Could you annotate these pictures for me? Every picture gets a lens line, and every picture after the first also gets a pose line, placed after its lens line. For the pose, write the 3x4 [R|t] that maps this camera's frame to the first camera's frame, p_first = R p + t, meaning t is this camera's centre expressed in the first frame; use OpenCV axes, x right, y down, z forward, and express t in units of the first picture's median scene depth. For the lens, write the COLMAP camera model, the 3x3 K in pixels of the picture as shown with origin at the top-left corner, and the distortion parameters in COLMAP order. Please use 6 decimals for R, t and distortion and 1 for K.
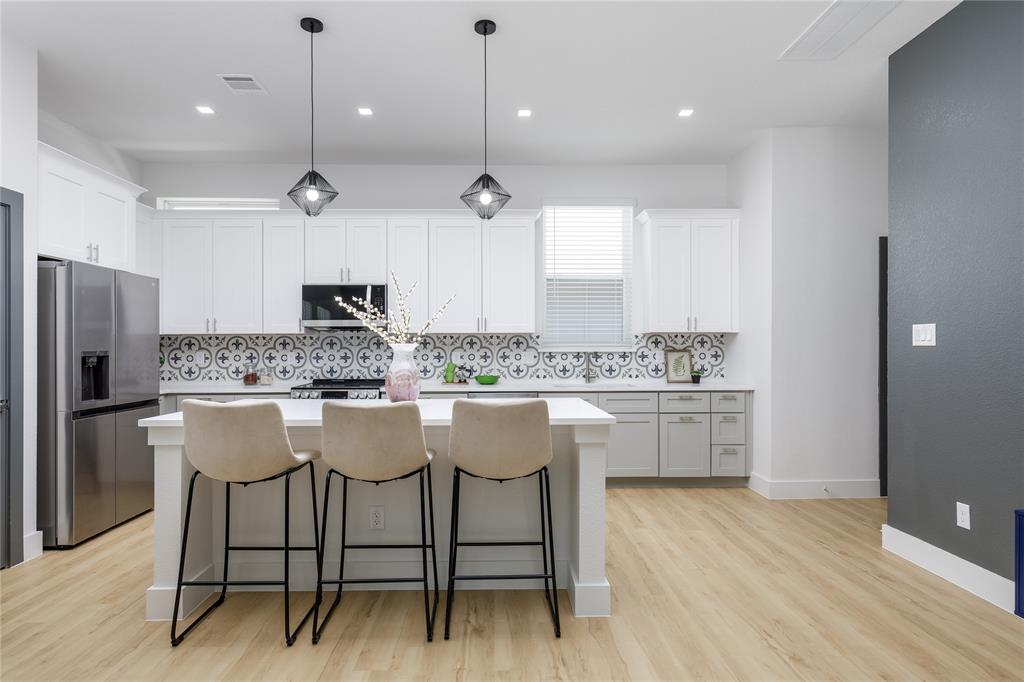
lens RADIAL K [[567.2, 0, 500.0], [0, 567.2, 345.9], [0, 0, 1]] dist [0.007076, -0.001211]
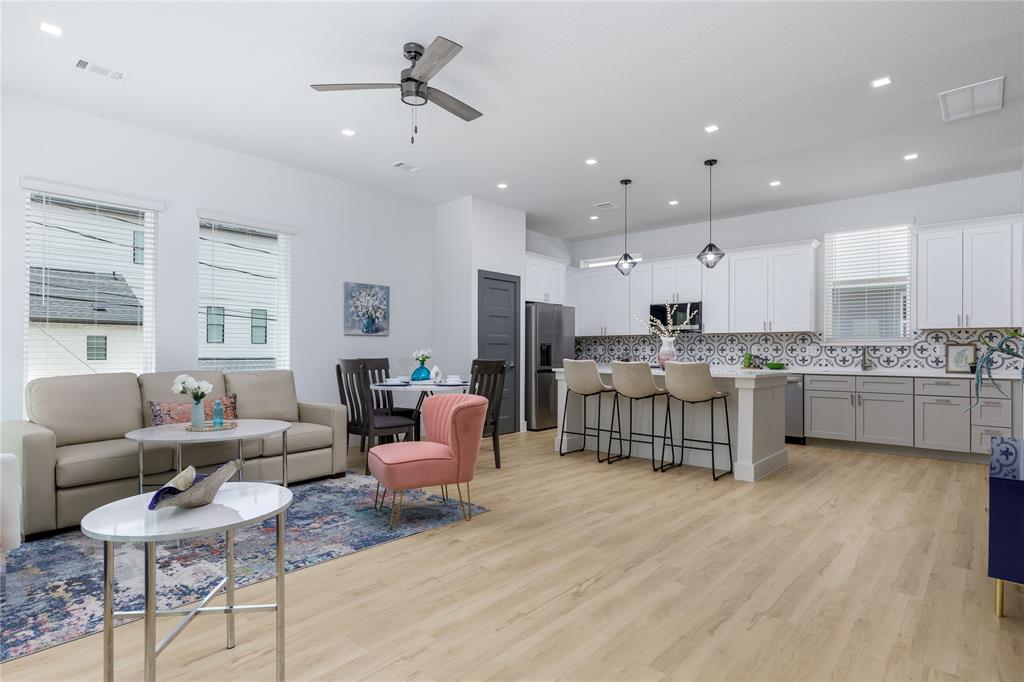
lens RADIAL K [[530.8, 0, 508.6], [0, 530.8, 350.2], [0, 0, 1]] dist [-0.004996, 0.002564]
pose [[0.735627, 0.003554, -0.677378, 0.367852], [-0.004298, 0.999991, 0.000580, 0.022915], [0.677373, 0.002485, 0.735635, -0.387442]]
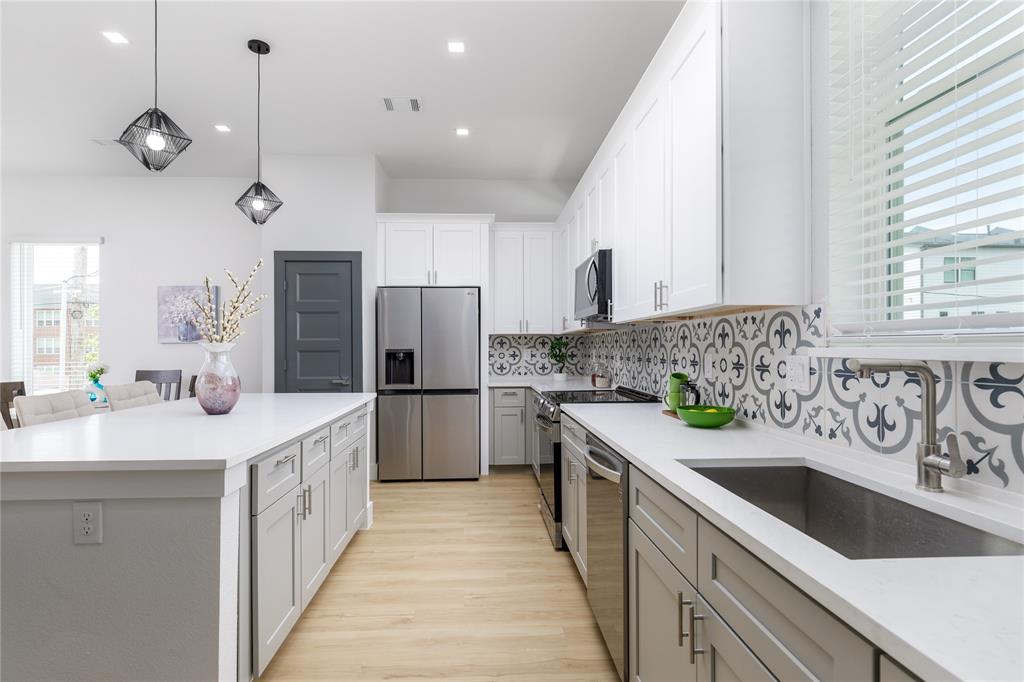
lens RADIAL K [[507.6, 0, 501.9], [0, 507.6, 343.4], [0, 0, 1]] dist [-0.002724, -0.000324]
pose [[0.031179, -0.005394, -0.999499, 0.364993], [0.007115, 0.999961, -0.005174, 0.002649], [0.999488, -0.006950, 0.031216, 0.807130]]
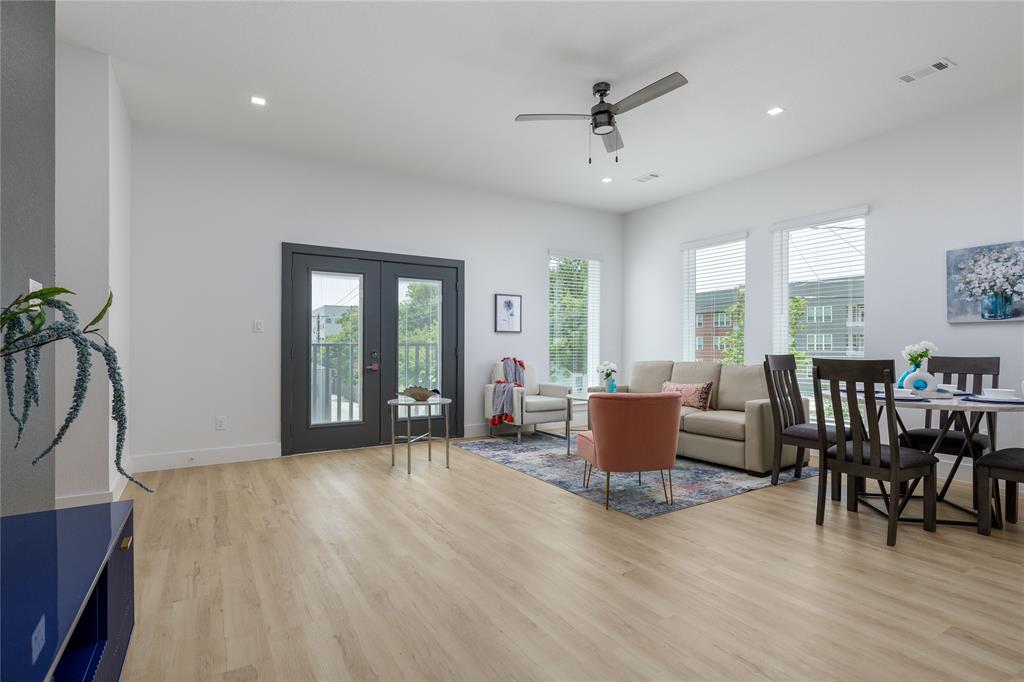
lens RADIAL K [[507.6, 0, 508.4], [0, 507.6, 342.0], [0, 0, 1]] dist [-0.002724, -0.000324]
pose [[-0.860470, -0.003467, -0.509490, 0.328234], [0.002014, 0.999946, -0.010205, 0.026804], [0.509498, -0.009807, -0.860416, 0.500311]]
